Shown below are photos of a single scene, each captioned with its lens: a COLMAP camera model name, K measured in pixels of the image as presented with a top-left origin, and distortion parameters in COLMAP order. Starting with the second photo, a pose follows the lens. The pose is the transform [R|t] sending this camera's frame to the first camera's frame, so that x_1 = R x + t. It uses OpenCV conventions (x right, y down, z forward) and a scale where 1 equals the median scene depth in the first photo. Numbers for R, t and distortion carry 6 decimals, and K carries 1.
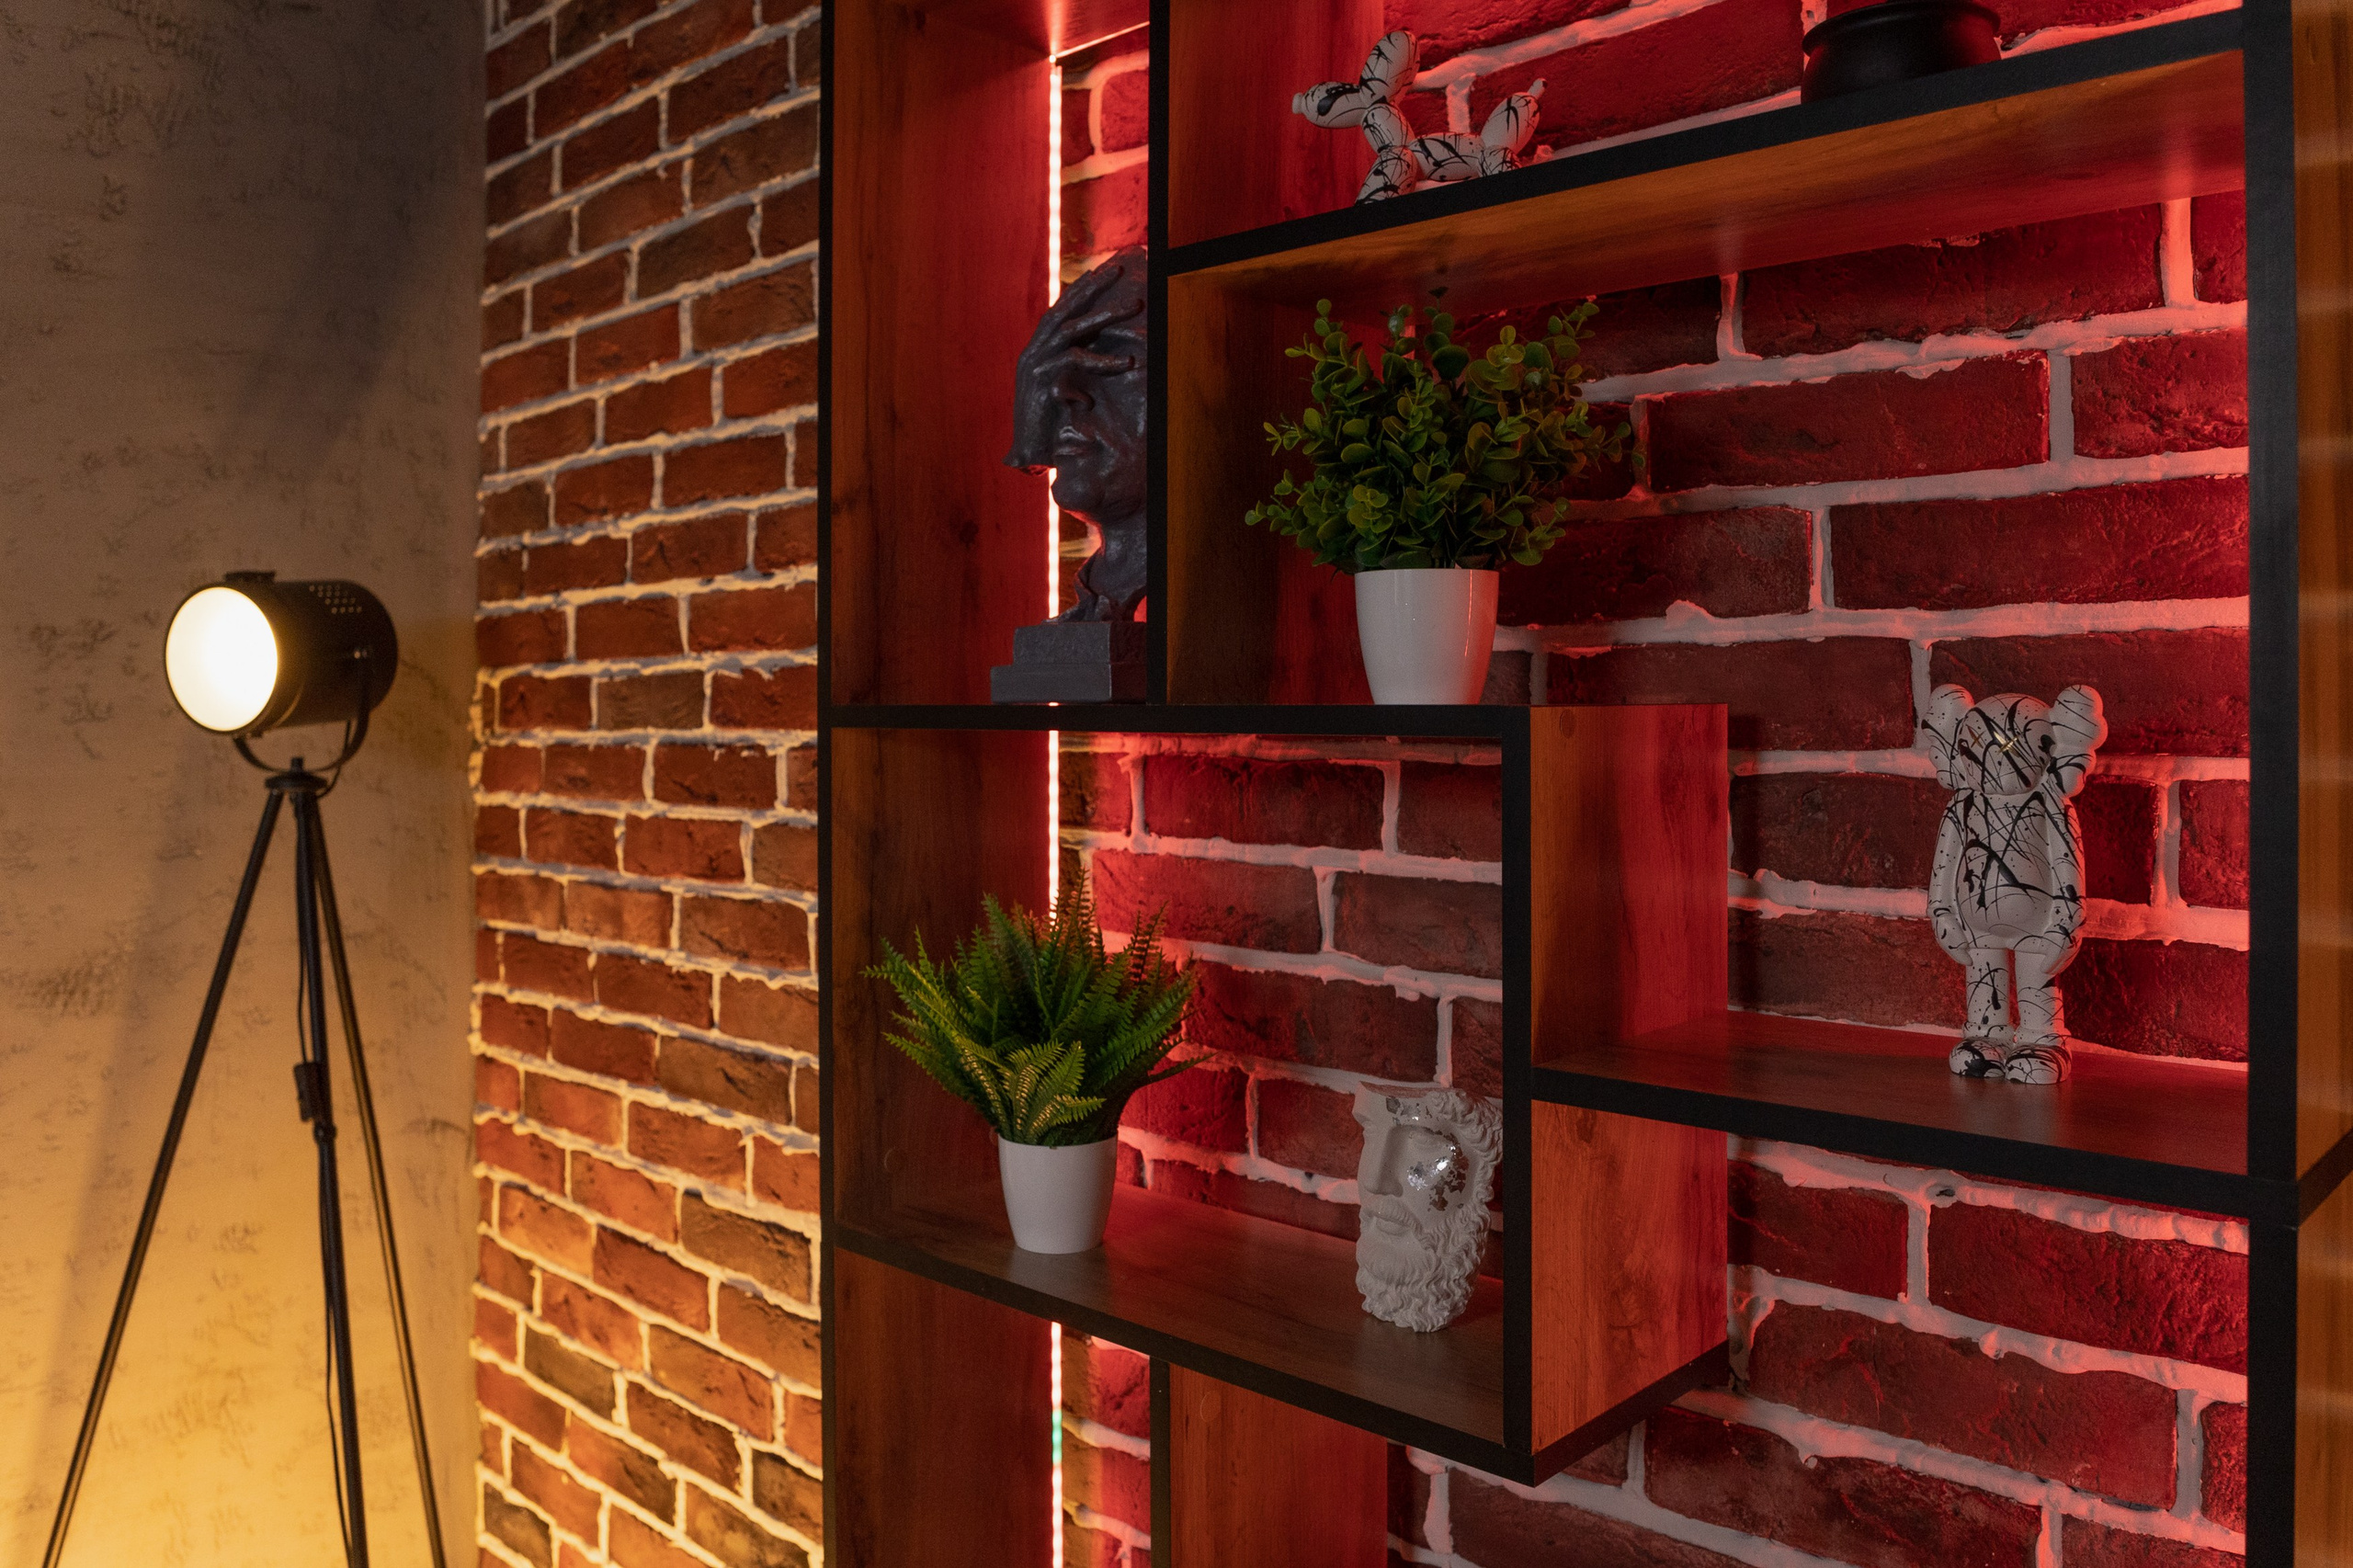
lens RADIAL K [[1831.0, 0, 1042.2], [0, 1831.0, 760.3], [0, 0, 1]] dist [-0.103009, -0.005211]
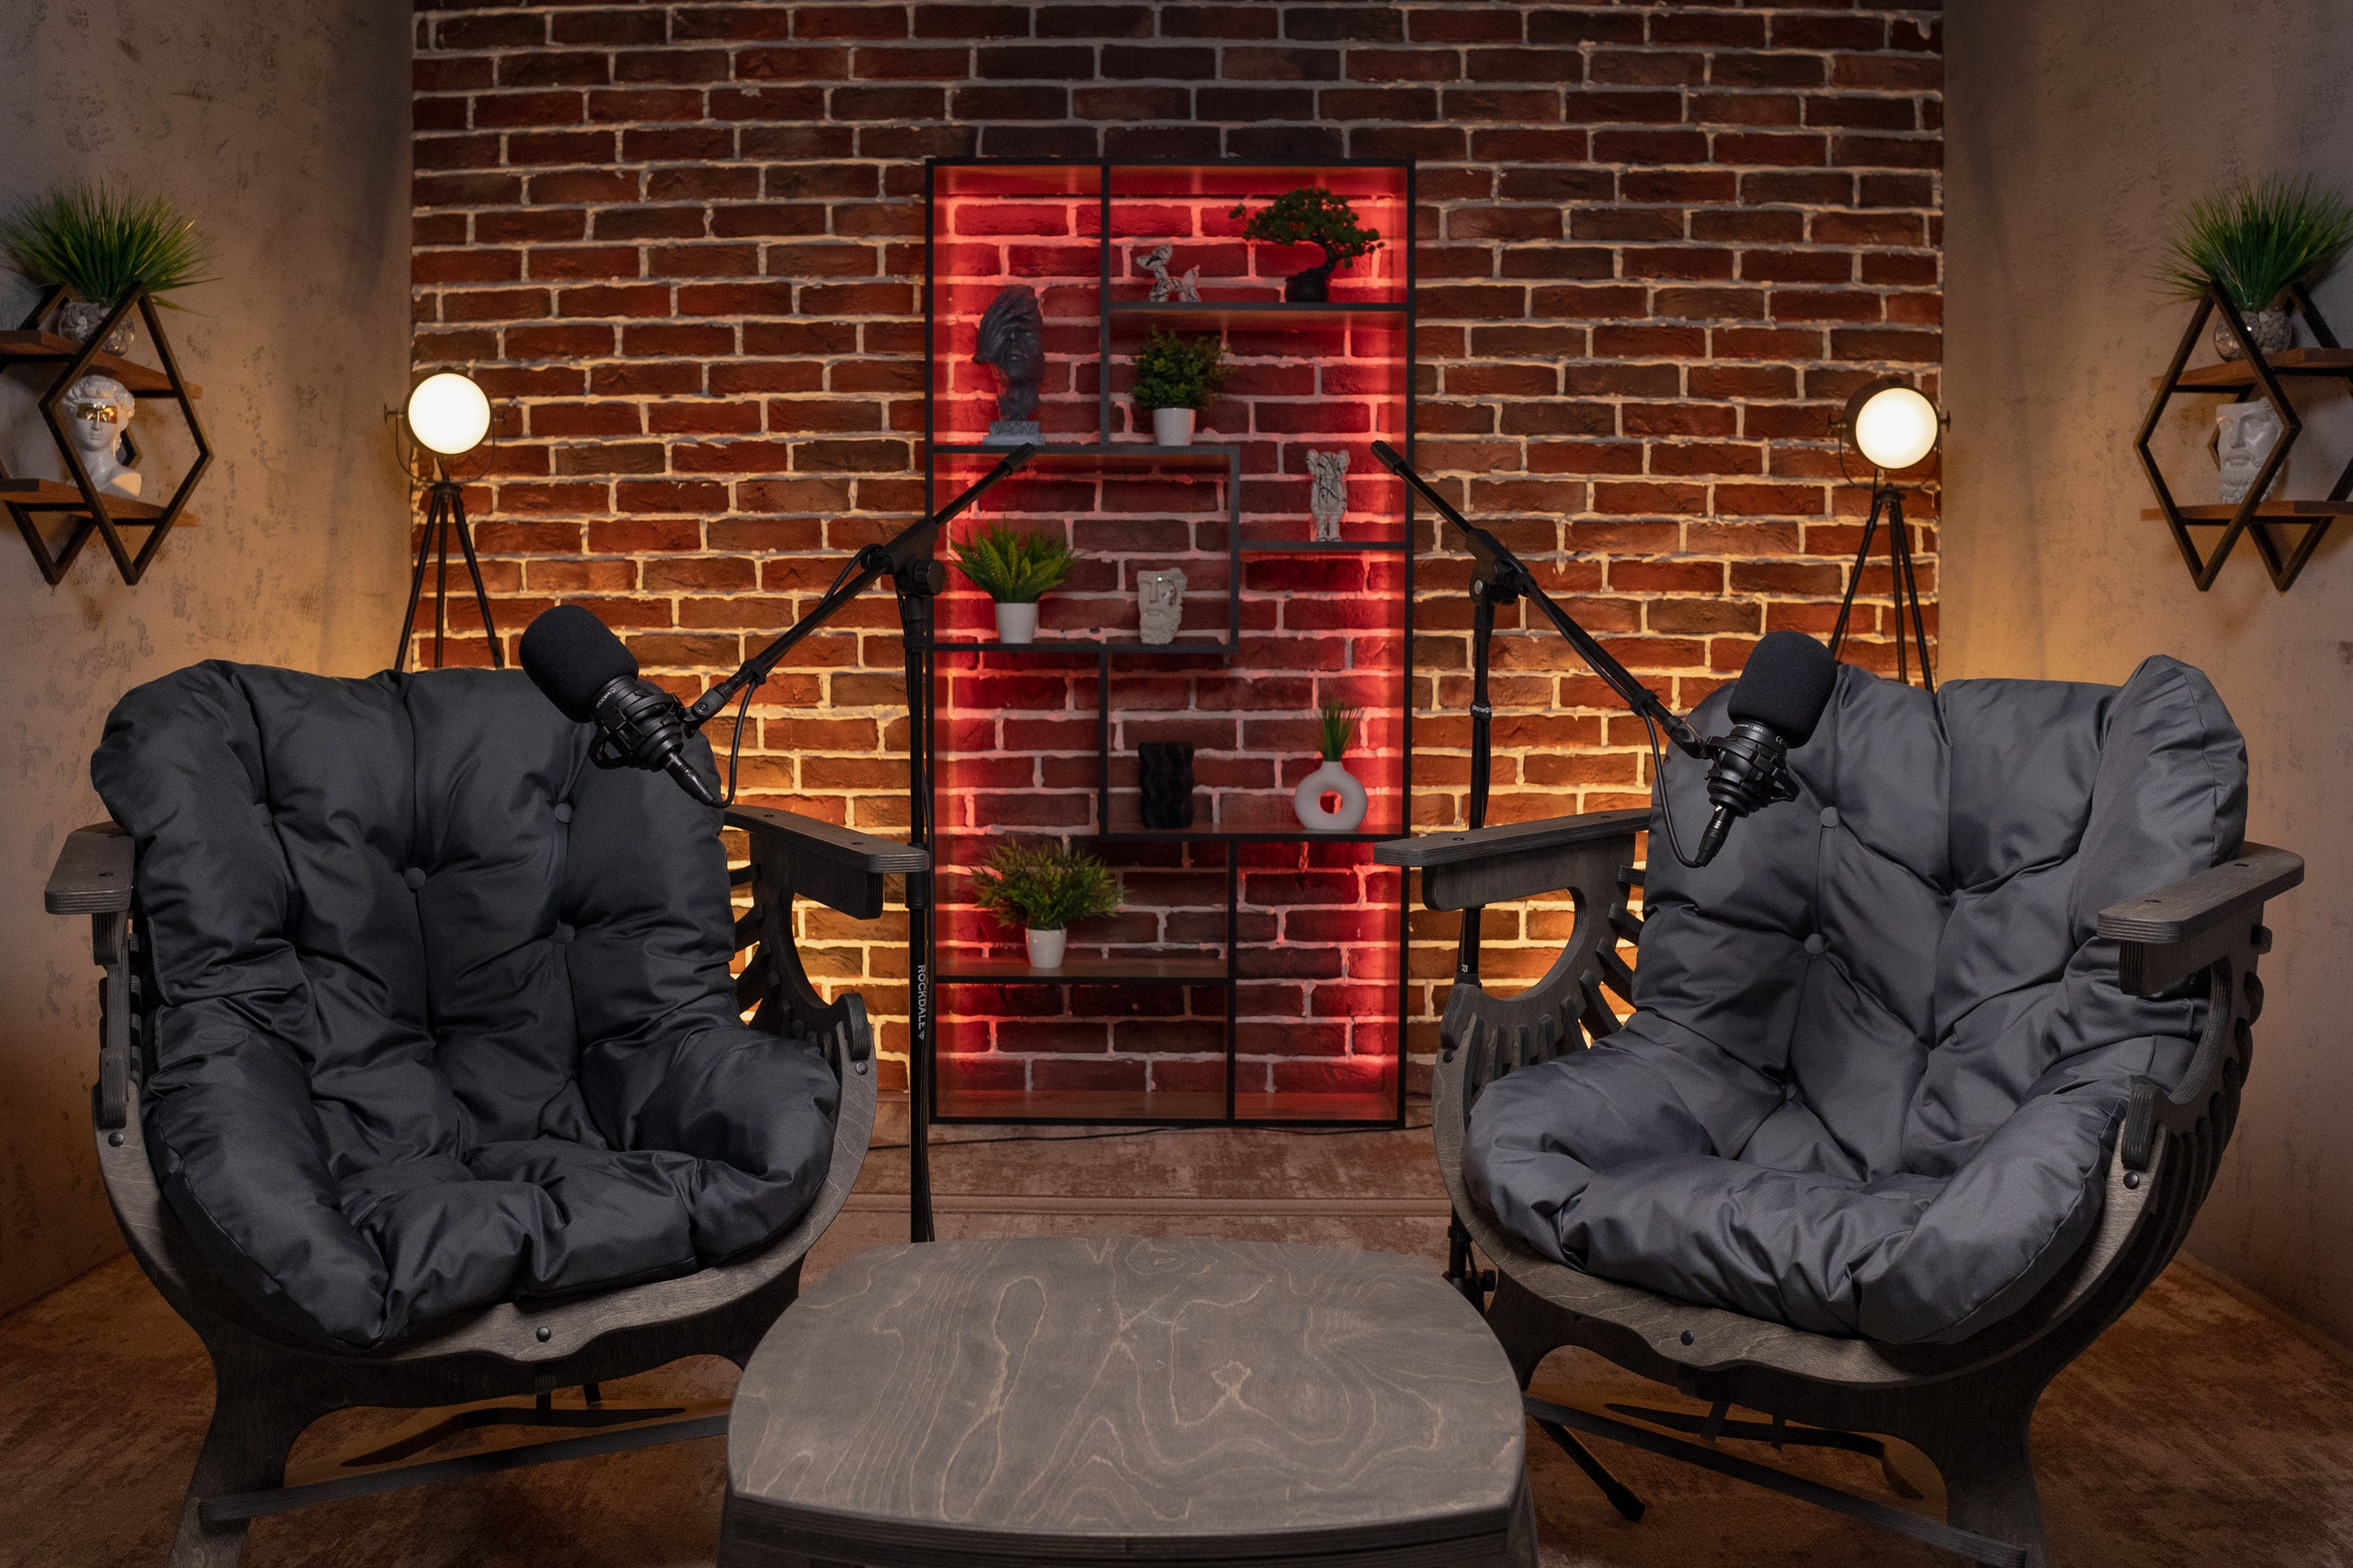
lens RADIAL K [[1831.0, 0, 1127.0], [0, 1831.0, 800.8], [0, 0, 1]] dist [-0.103009, -0.005211]
pose [[0.765494, -0.039018, 0.642259, -1.034570], [0.000382, 0.998187, 0.060185, 0.209447], [-0.643443, -0.045826, 0.764121, -0.786412]]
